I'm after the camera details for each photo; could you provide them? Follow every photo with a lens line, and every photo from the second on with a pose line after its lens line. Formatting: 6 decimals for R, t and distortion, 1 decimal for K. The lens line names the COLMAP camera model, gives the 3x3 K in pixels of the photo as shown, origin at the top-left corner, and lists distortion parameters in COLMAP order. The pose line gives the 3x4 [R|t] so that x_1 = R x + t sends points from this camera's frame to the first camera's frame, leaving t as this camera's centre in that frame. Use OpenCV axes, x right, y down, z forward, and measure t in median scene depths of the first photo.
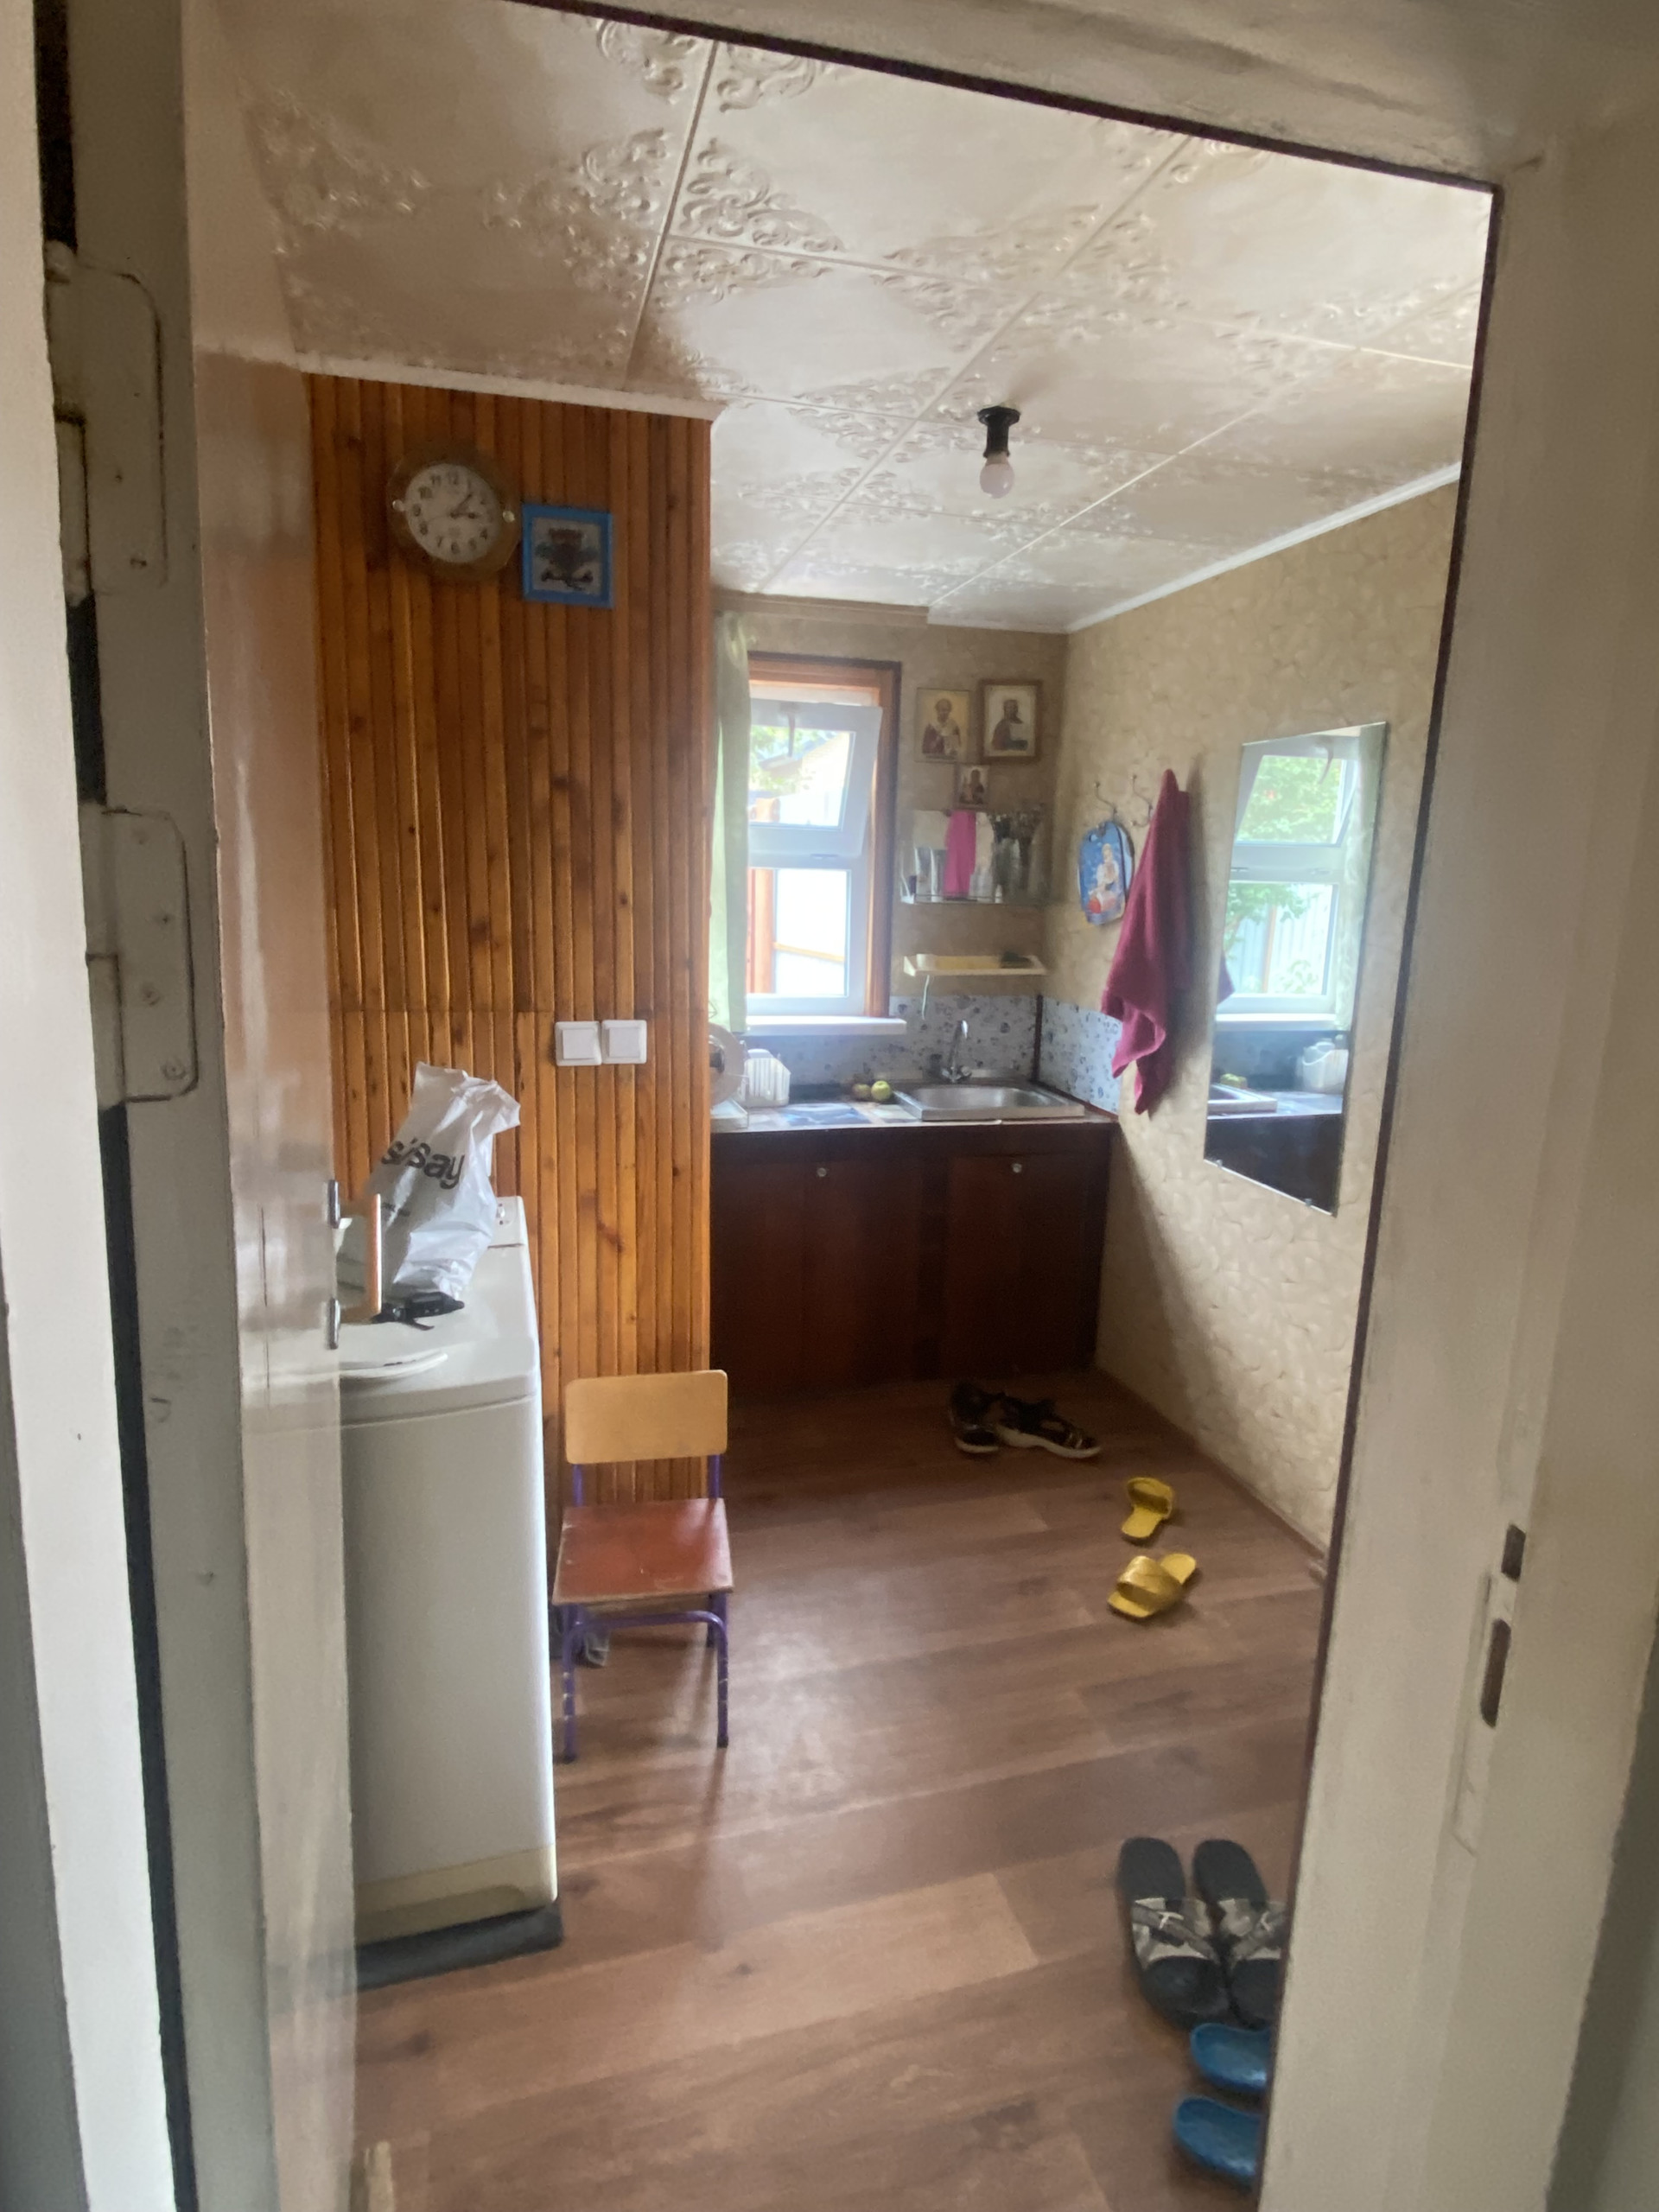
lens RADIAL K [[1182.4, 0, 829.5], [0, 1182.4, 1106.0], [0, 0, 1]] dist [0.002144, -0.025868]
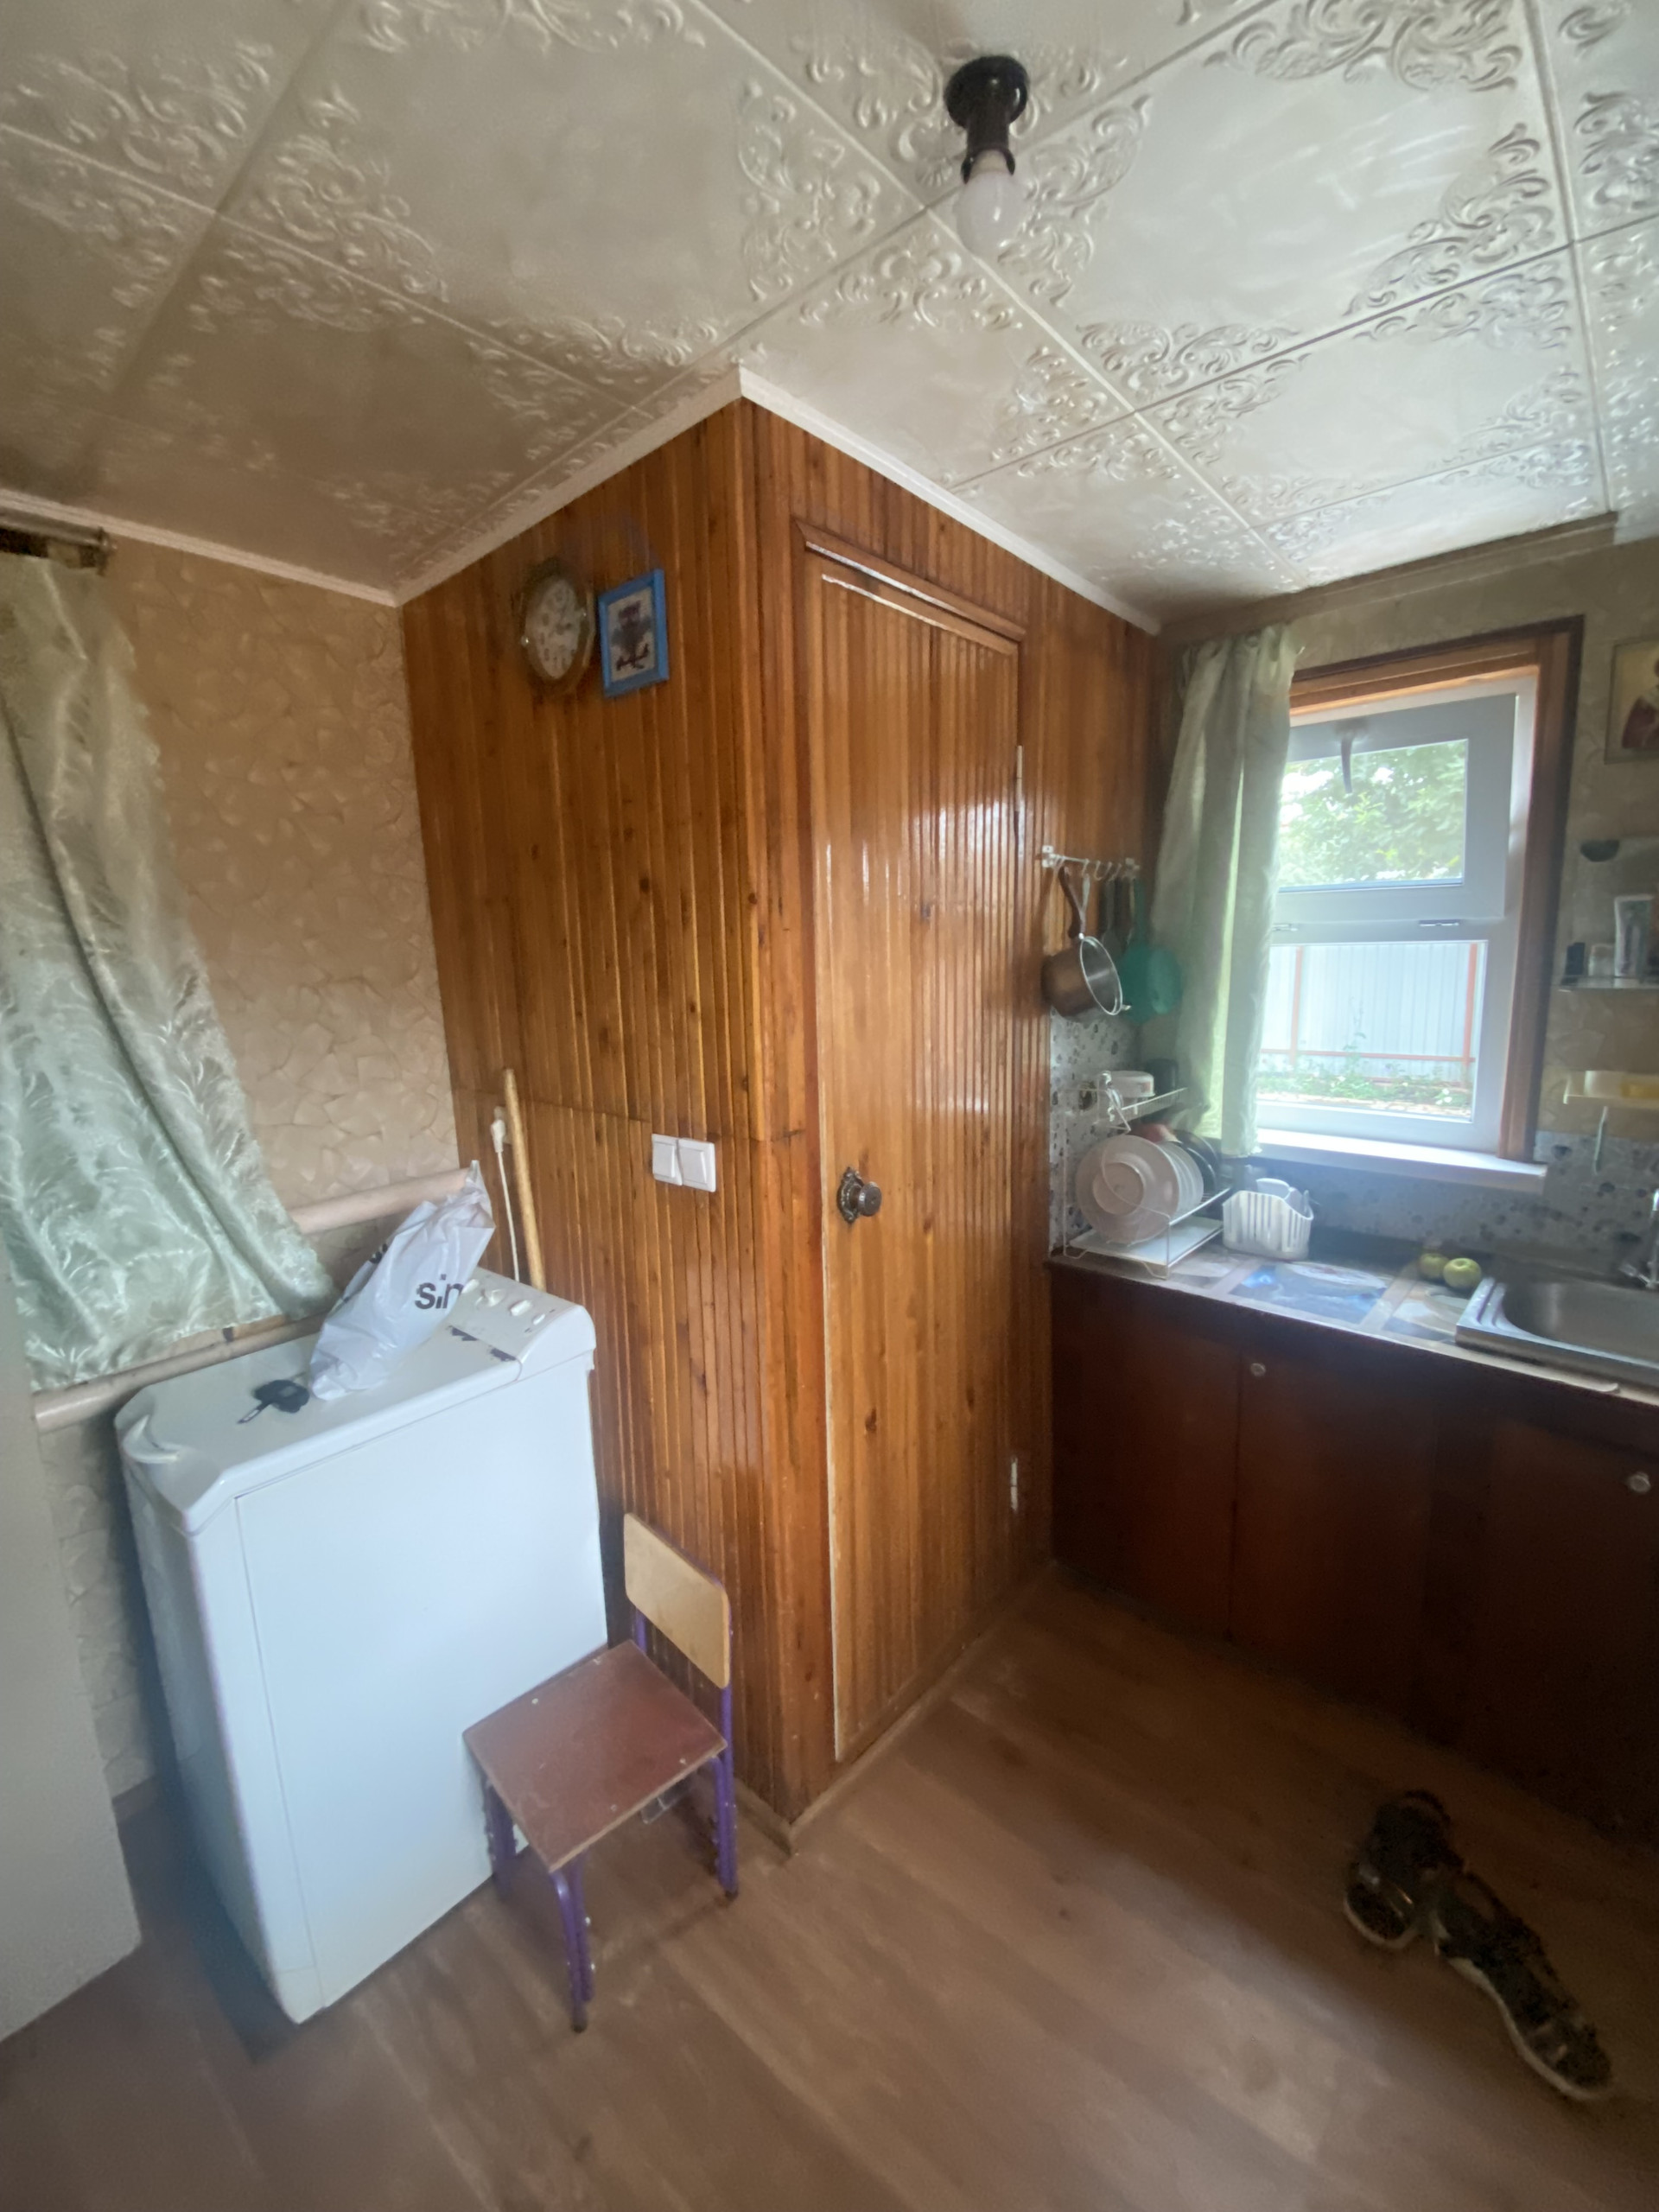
lens RADIAL K [[901.0, 0, 834.7], [0, 901.0, 1098.7], [0, 0, 1]] dist [0.020770, -0.020012]
pose [[0.555600, 0.089761, -0.826591, 0.284392], [-0.122728, 0.992119, 0.025243, -0.086925], [0.822342, 0.087420, 0.562237, 0.456395]]
